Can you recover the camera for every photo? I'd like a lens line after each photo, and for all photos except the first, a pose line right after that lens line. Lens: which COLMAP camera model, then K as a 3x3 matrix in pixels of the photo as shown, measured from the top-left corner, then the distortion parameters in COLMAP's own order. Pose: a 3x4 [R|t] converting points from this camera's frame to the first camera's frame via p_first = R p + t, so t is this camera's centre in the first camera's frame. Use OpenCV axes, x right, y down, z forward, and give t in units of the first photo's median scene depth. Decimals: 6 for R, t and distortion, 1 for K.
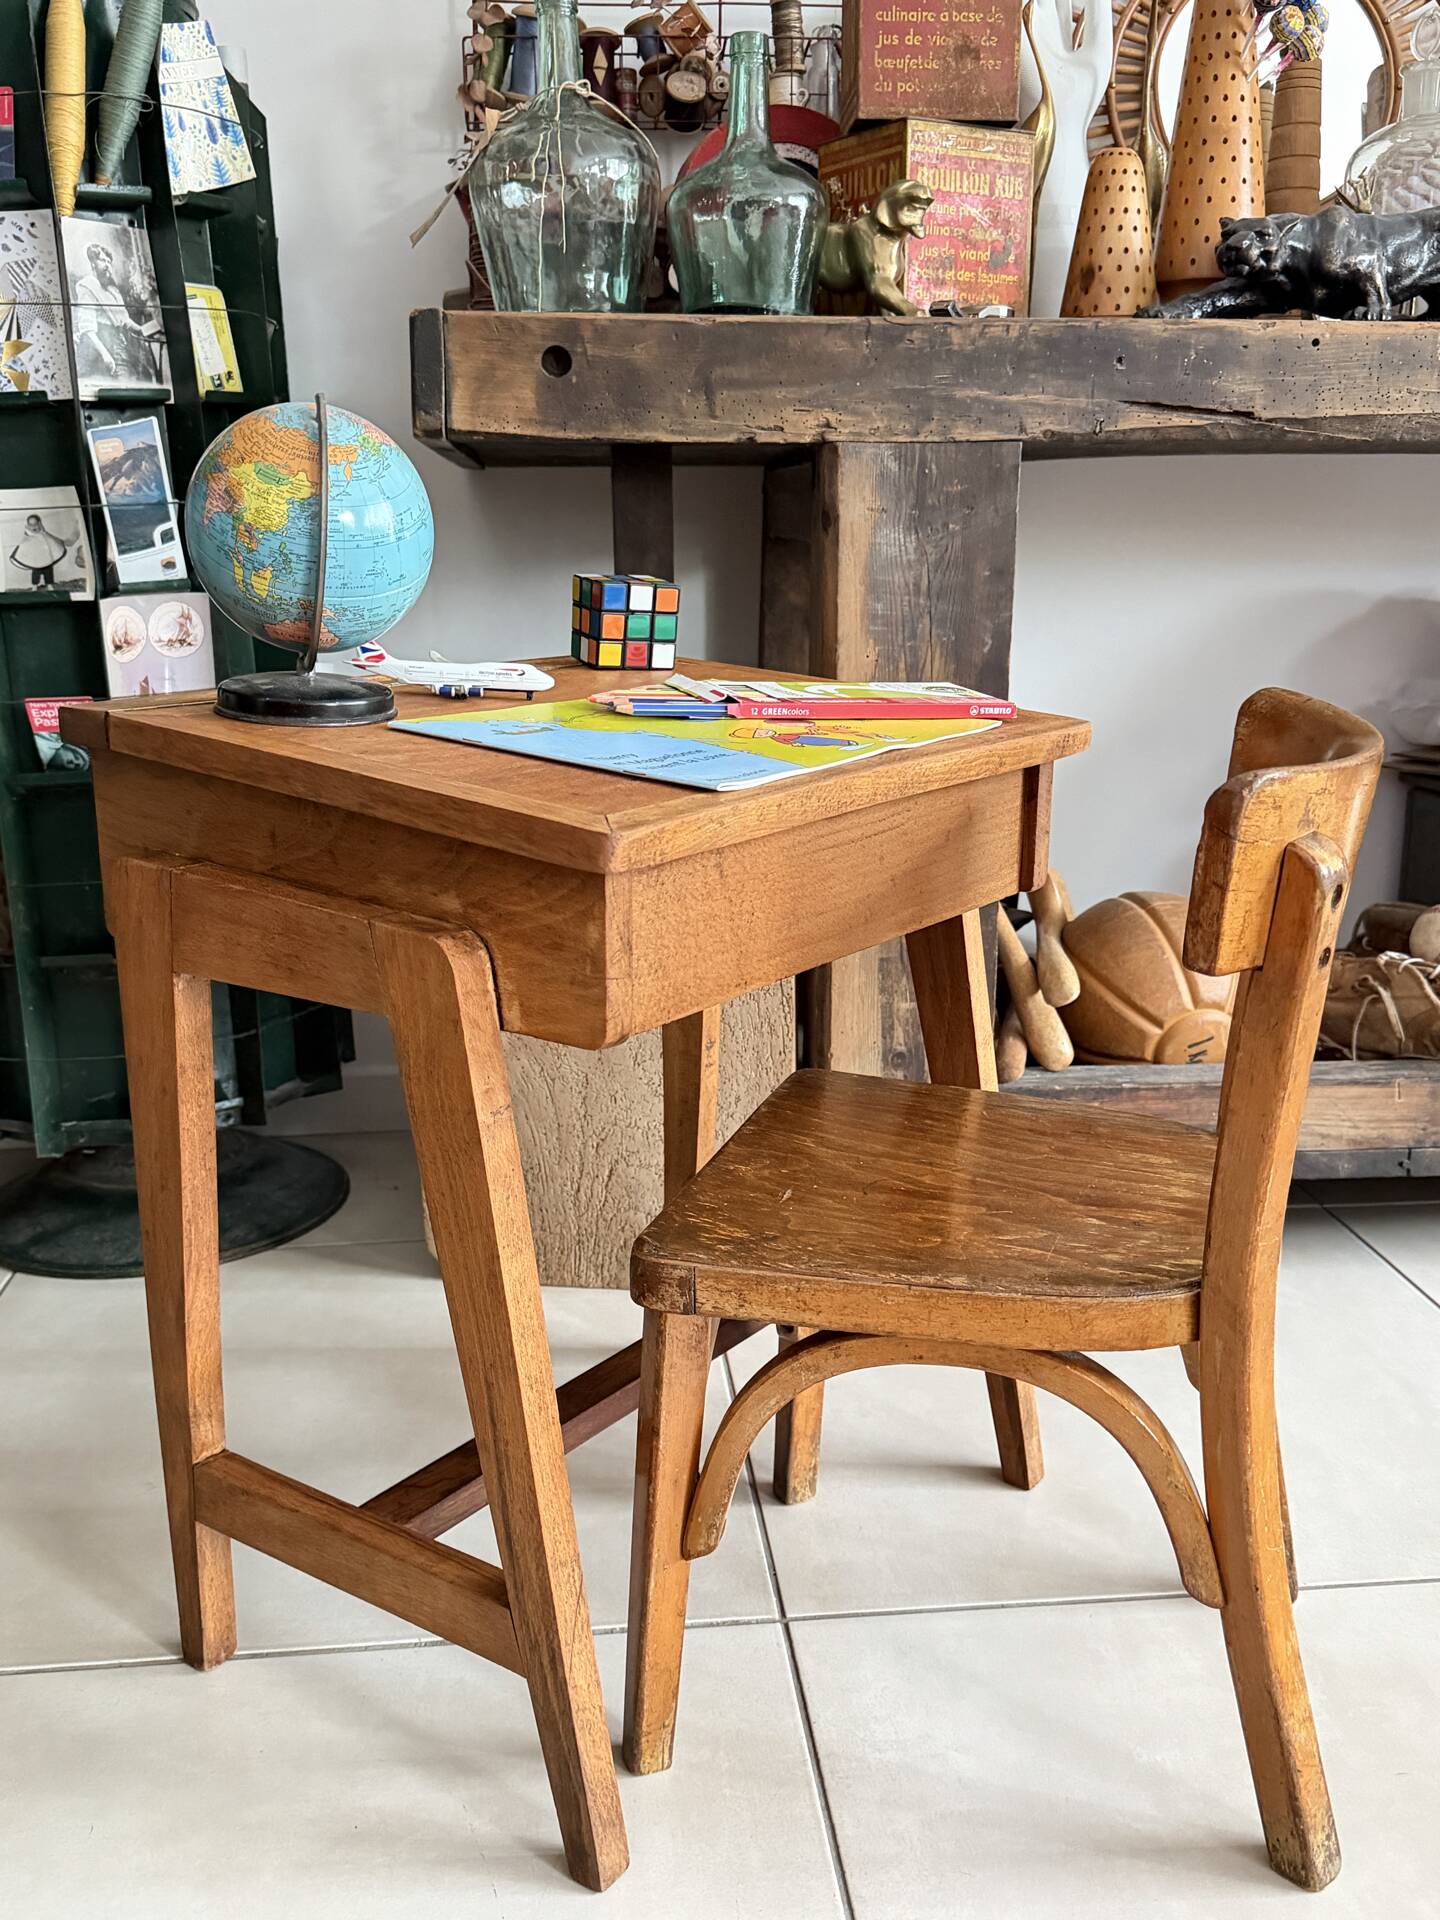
lens RADIAL K [[1774.0, 0, 721.4], [0, 1774.0, 950.9], [0, 0, 1]] dist [0.171736, -0.403461]
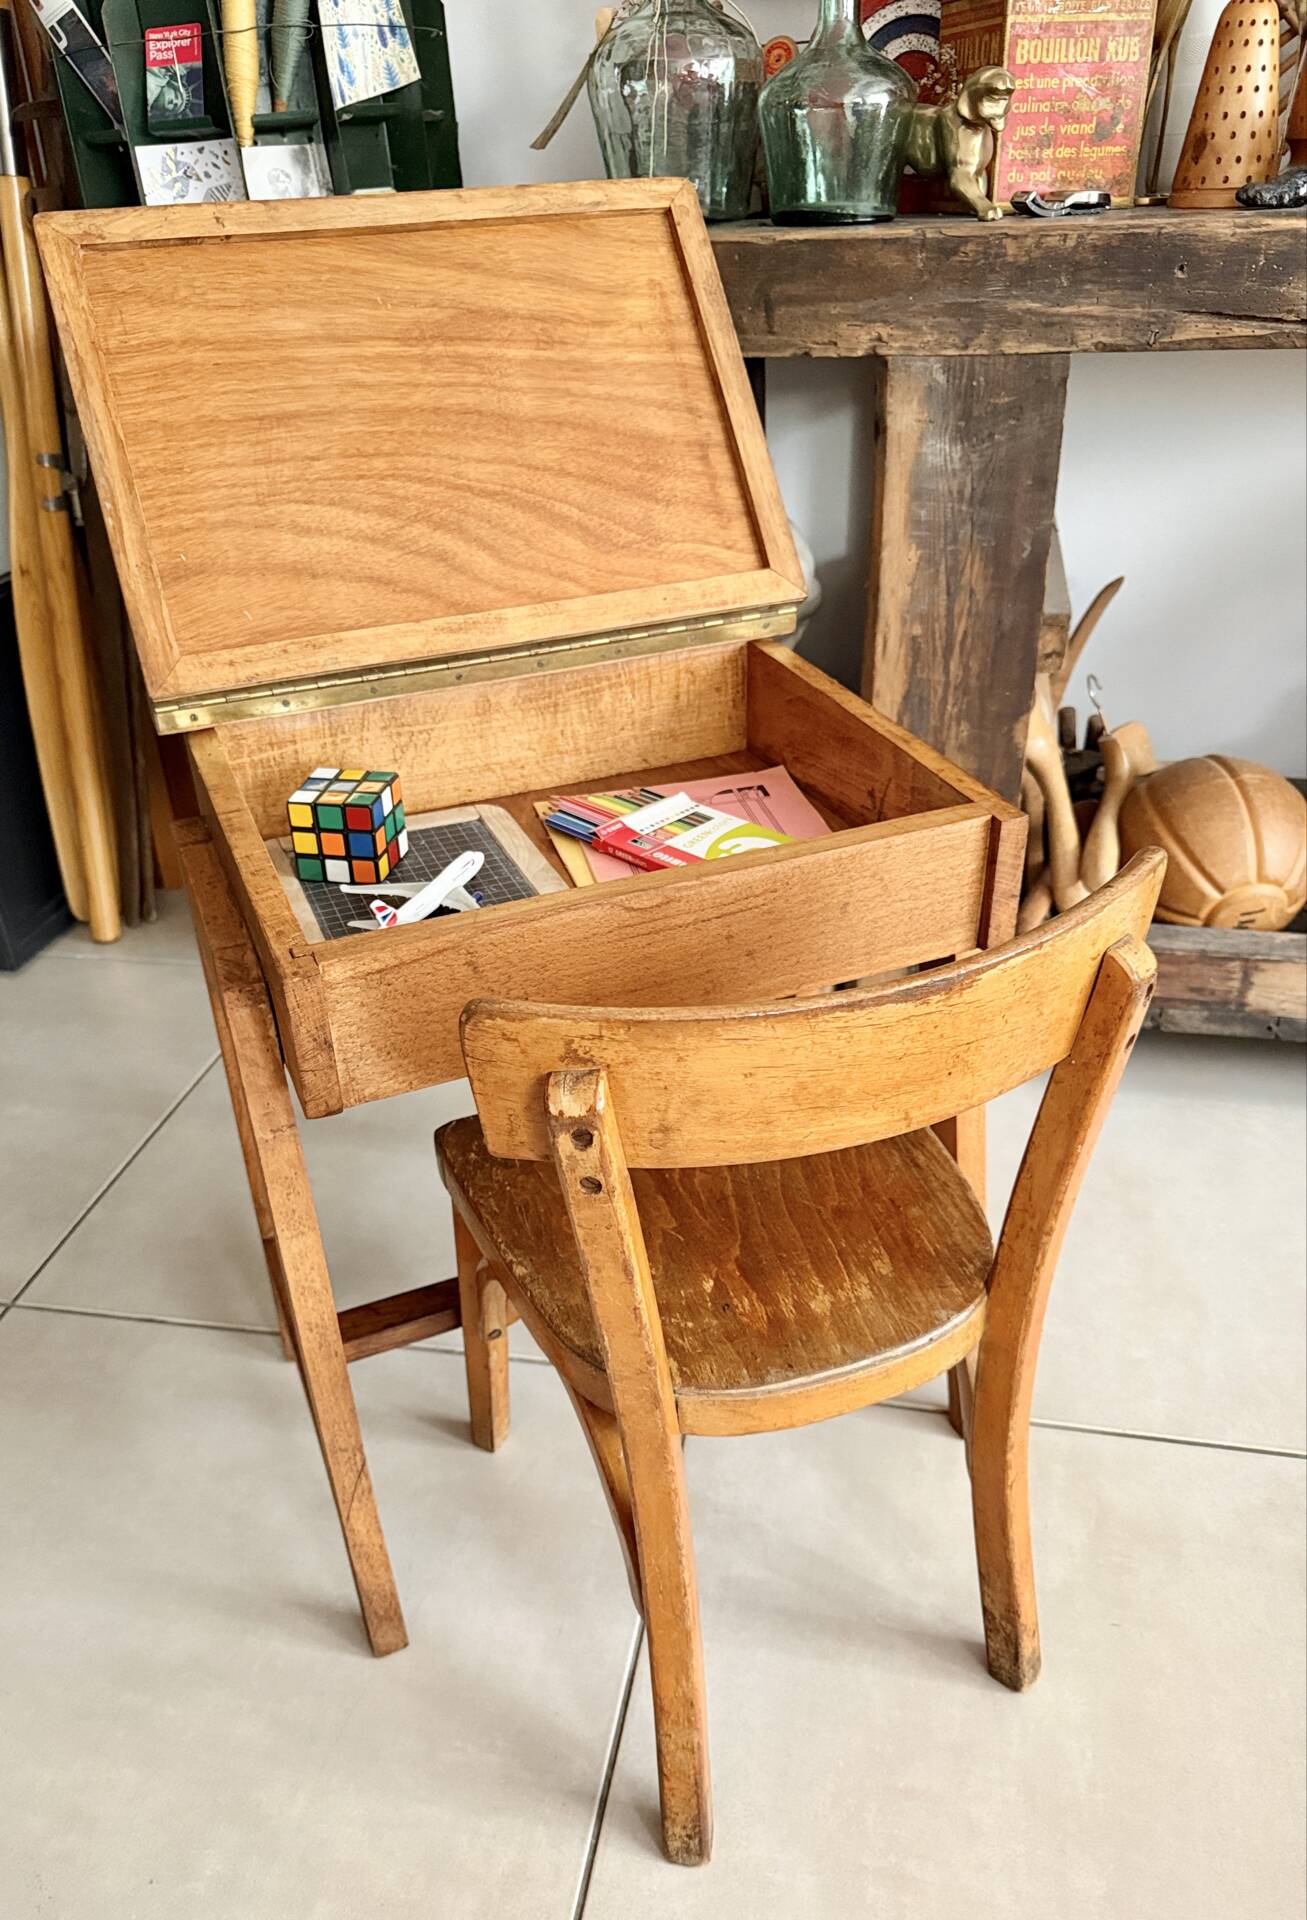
lens RADIAL K [[1441.9, 0, 630.0], [0, 1441.9, 995.7], [0, 0, 1]] dist [0.002006, -0.014958]
pose [[0.954219, 0.118496, -0.274634, 0.194234], [-0.034617, 0.955760, 0.292102, -0.163680], [0.297097, -0.269223, 0.916107, 0.074745]]
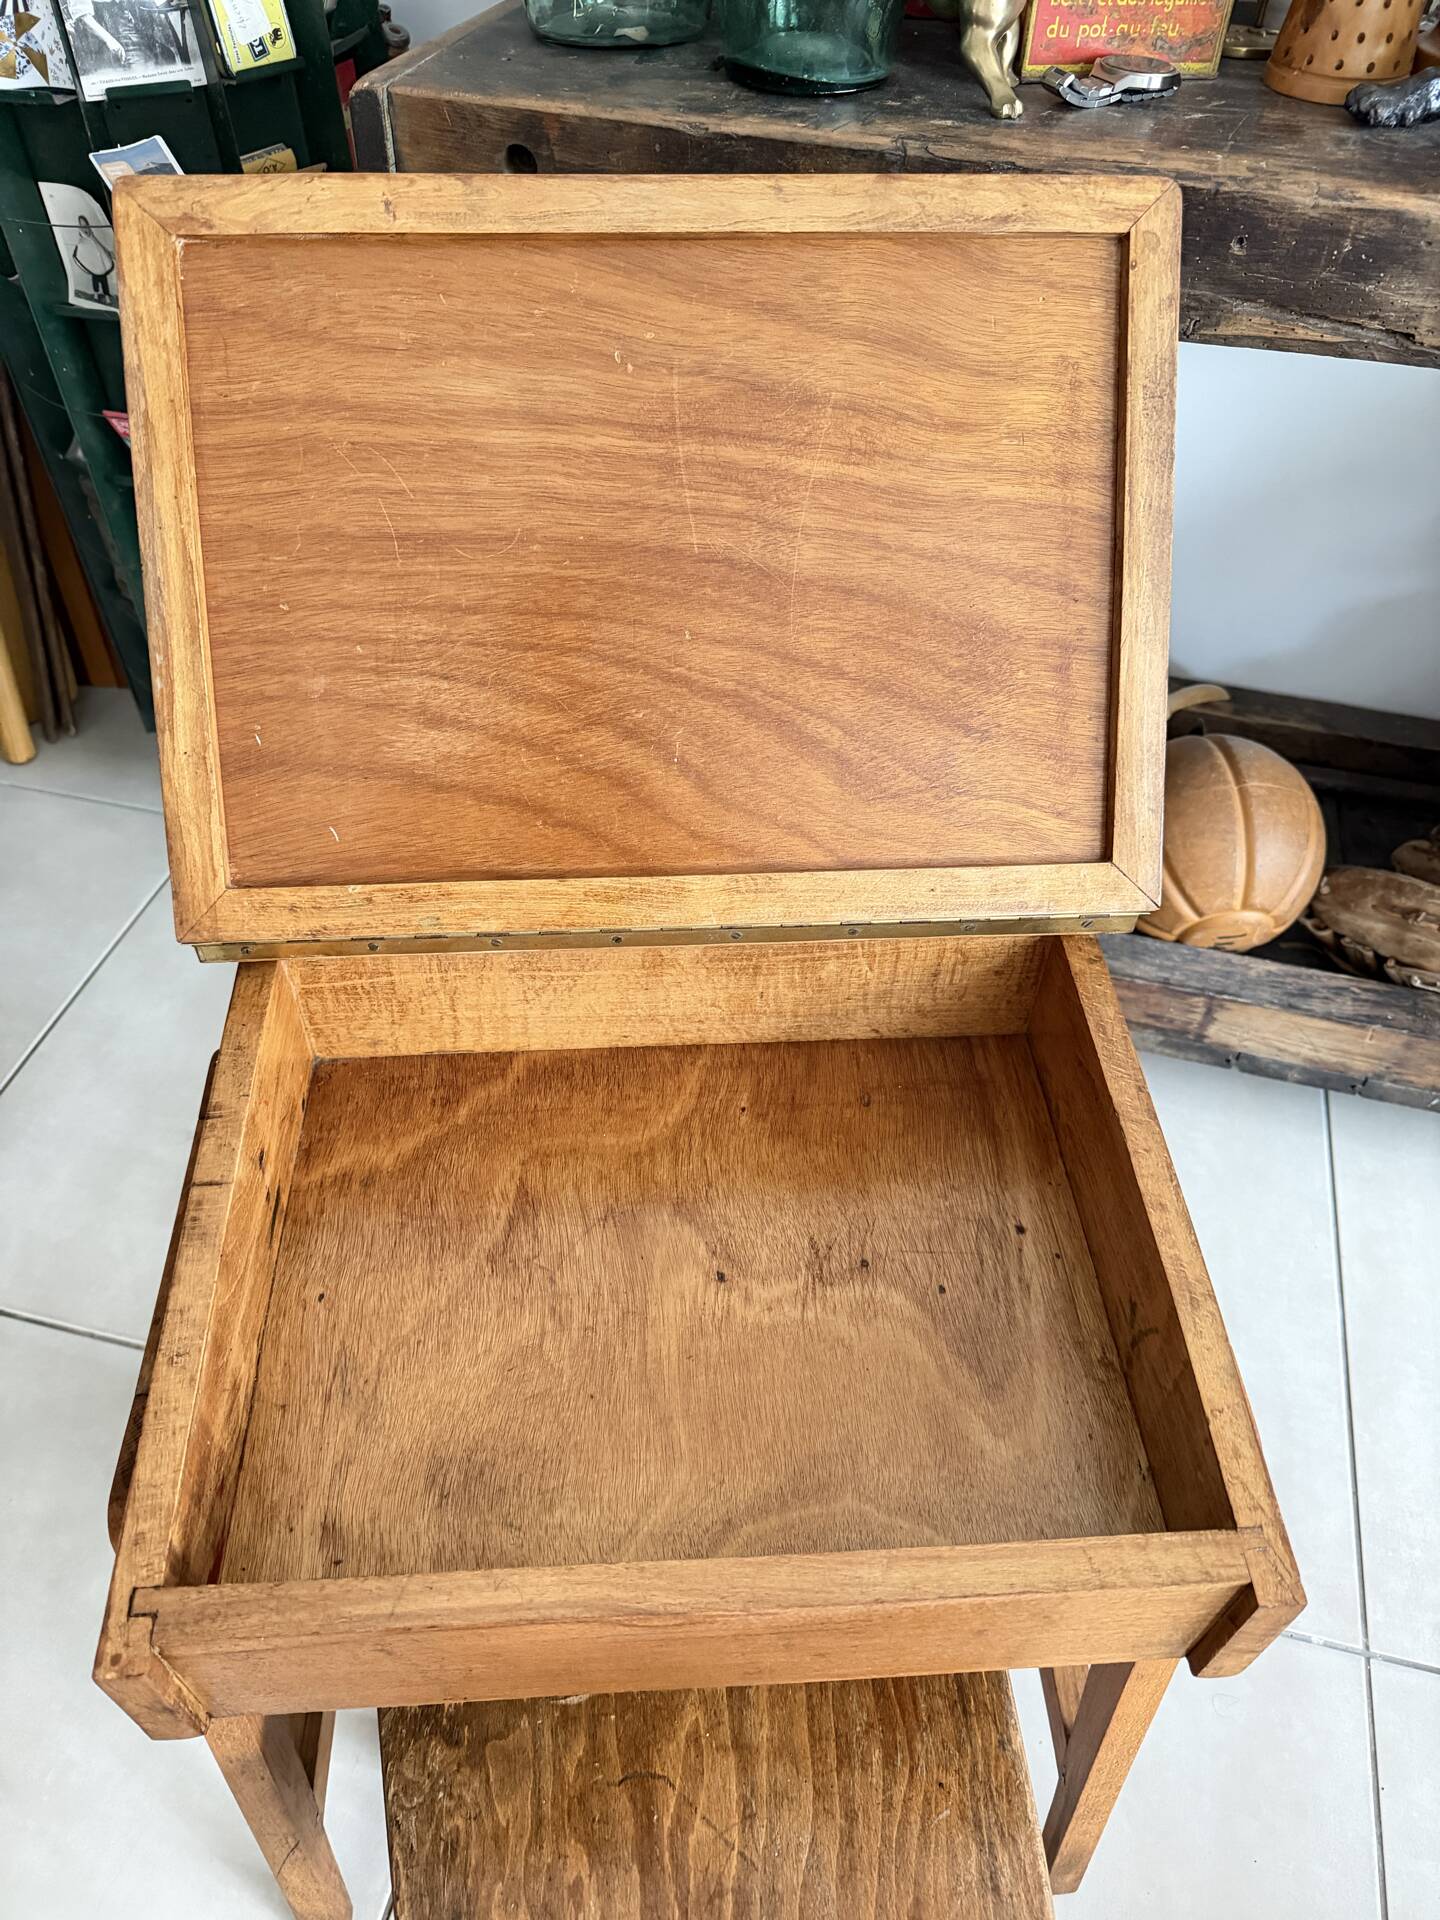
lens RADIAL K [[1378.9, 0, 721.6], [0, 1378.9, 959.7], [0, 0, 1]] dist [0.000814, -0.008702]
pose [[0.941220, 0.257654, -0.218447, 0.217717], [-0.101459, 0.832461, 0.544716, -0.364241], [0.322197, -0.490534, 0.809670, 0.331754]]
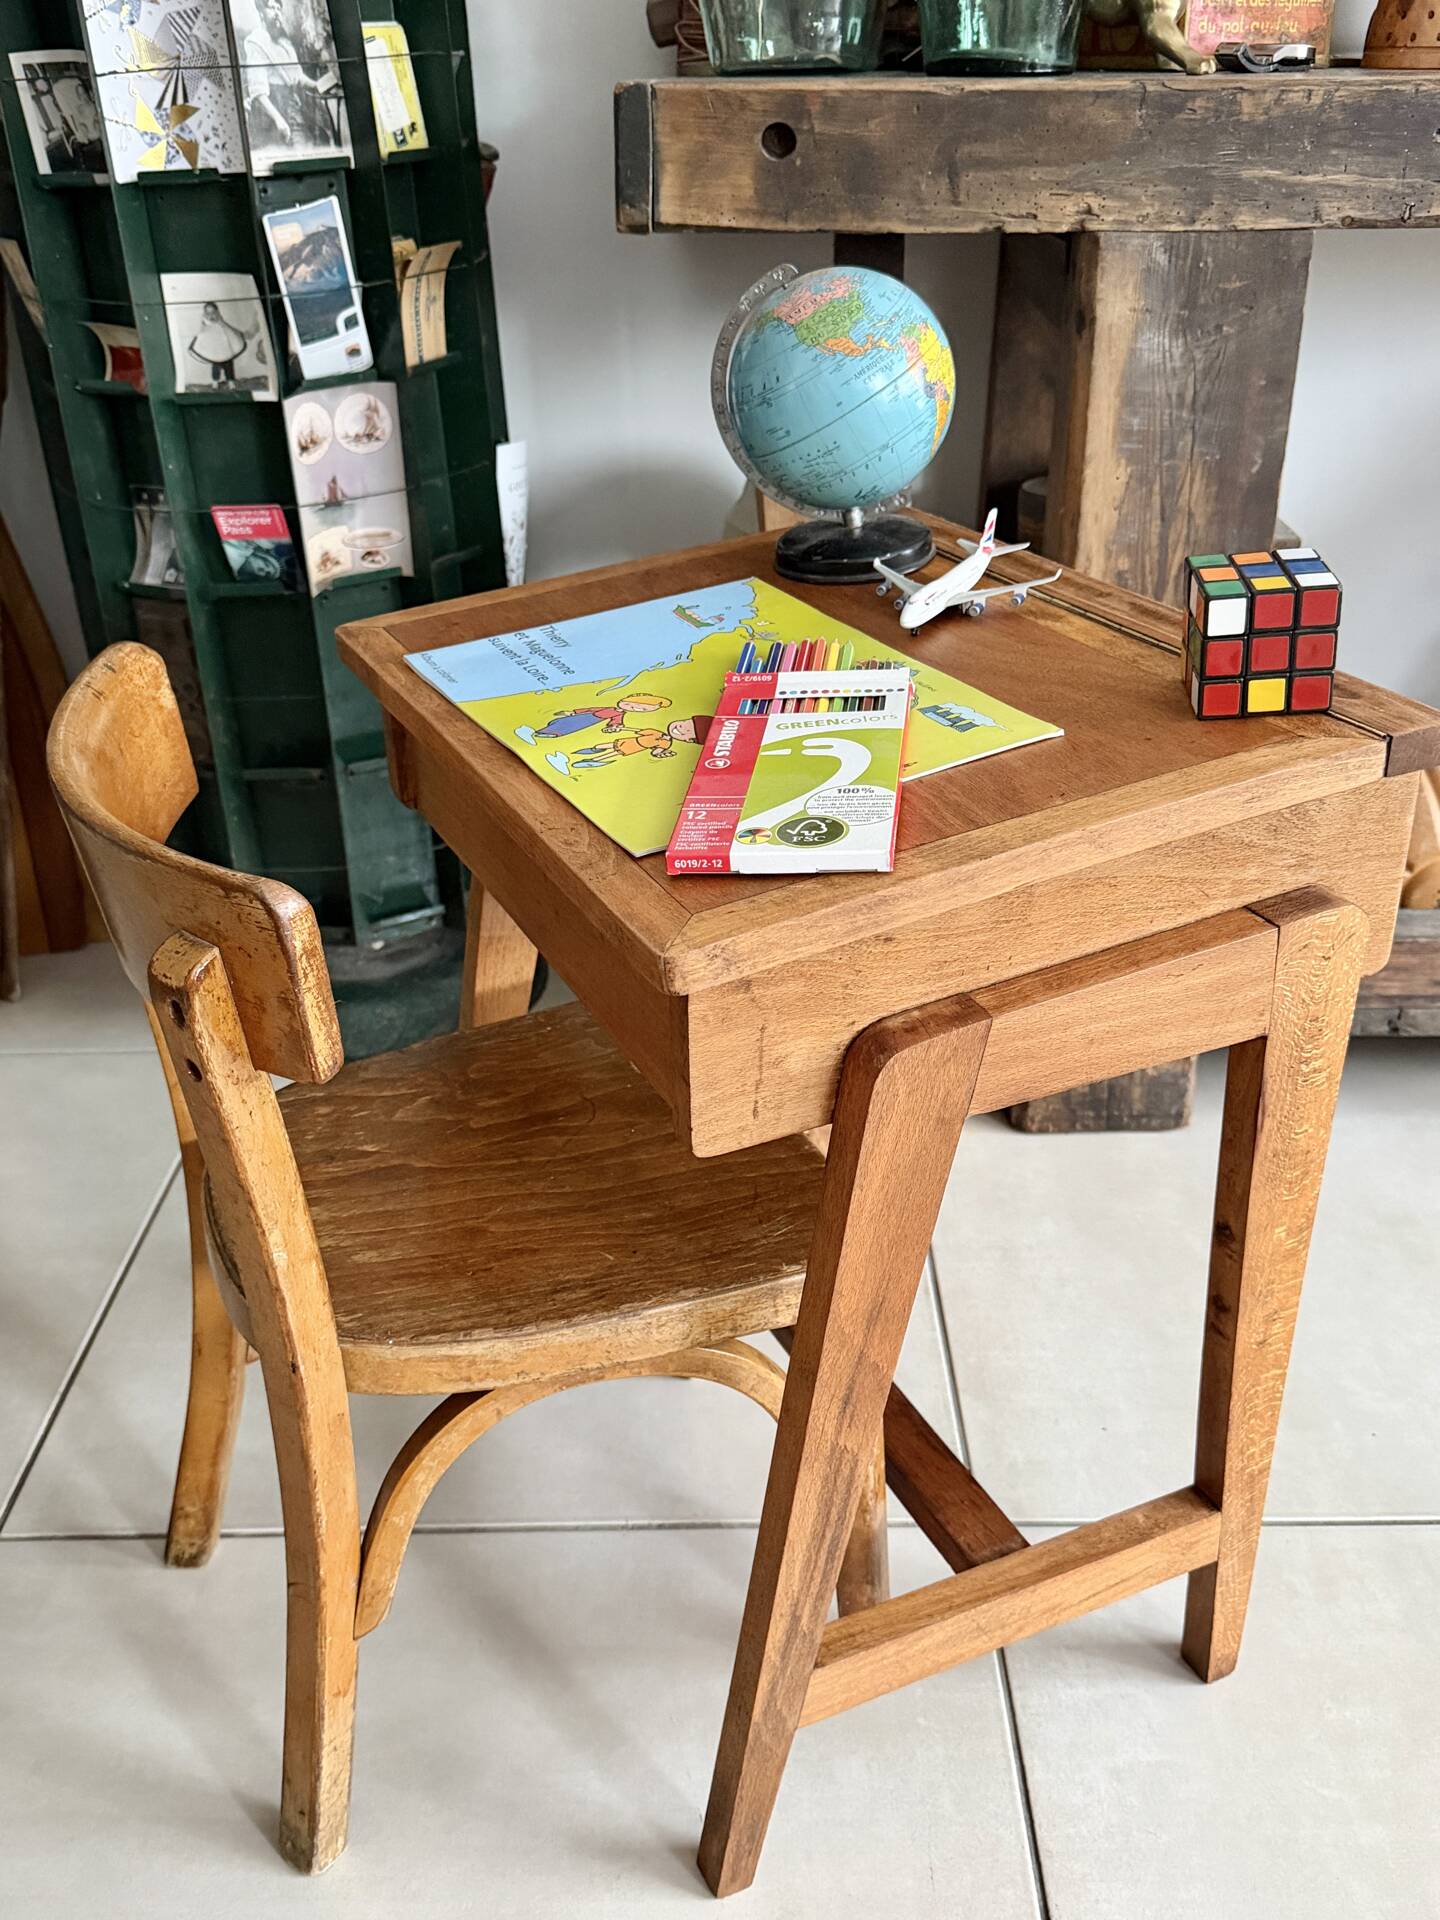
lens RADIAL K [[1798.9, 0, 726.1], [0, 1798.9, 962.3], [0, 0, 1]] dist [0.075128, -0.162150]
pose [[0.994802, 0.037483, -0.094678, -0.018066], [-0.014755, 0.973033, 0.230194, -0.136981], [0.100753, -0.227600, 0.968528, 0.051162]]
